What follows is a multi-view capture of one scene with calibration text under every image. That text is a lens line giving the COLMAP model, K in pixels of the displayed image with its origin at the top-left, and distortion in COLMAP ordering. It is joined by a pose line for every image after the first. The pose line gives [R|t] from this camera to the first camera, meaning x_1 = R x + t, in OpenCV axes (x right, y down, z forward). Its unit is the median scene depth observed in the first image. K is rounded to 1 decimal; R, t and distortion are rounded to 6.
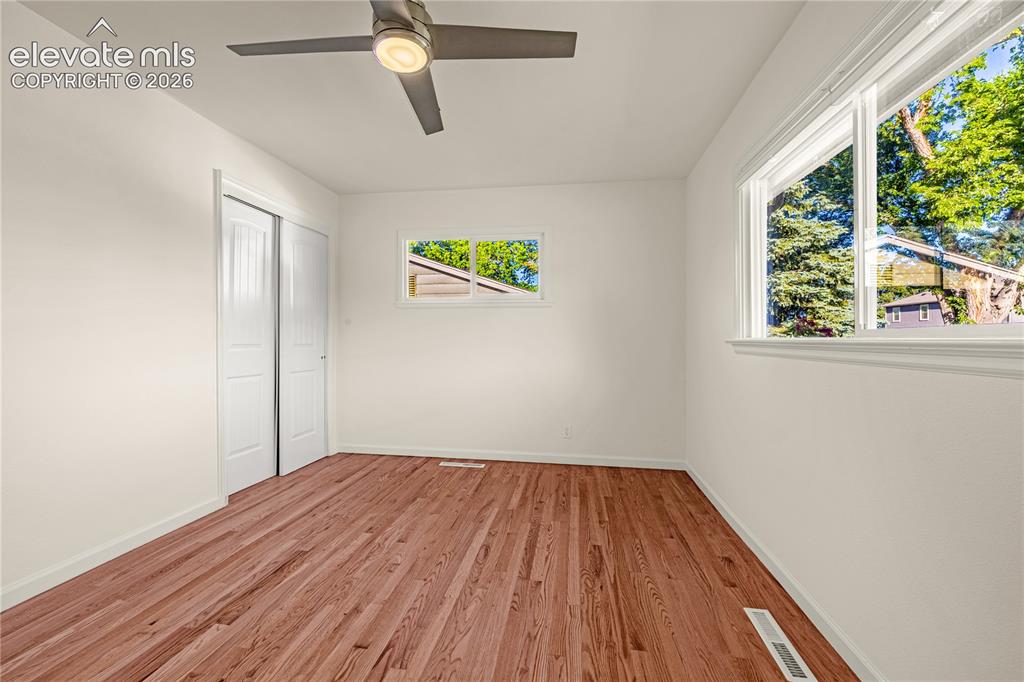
lens RADIAL K [[433.4, 0, 507.3], [0, 433.4, 336.4], [0, 0, 1]] dist [0.003088, 0.000357]
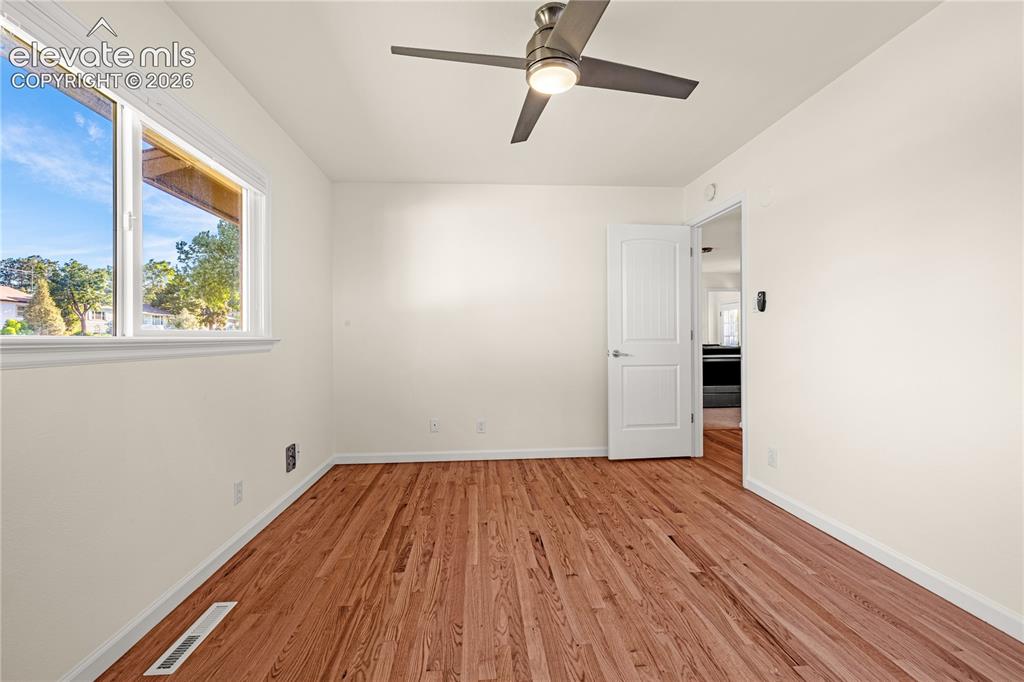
lens RADIAL K [[433.4, 0, 507.3], [0, 433.4, 336.4], [0, 0, 1]] dist [0.003088, 0.000357]
pose [[-0.974225, -0.000235, -0.225578, 0.126711], [0.002052, 0.999949, -0.009902, 0.013790], [0.225569, -0.010109, -0.974175, 1.979580]]
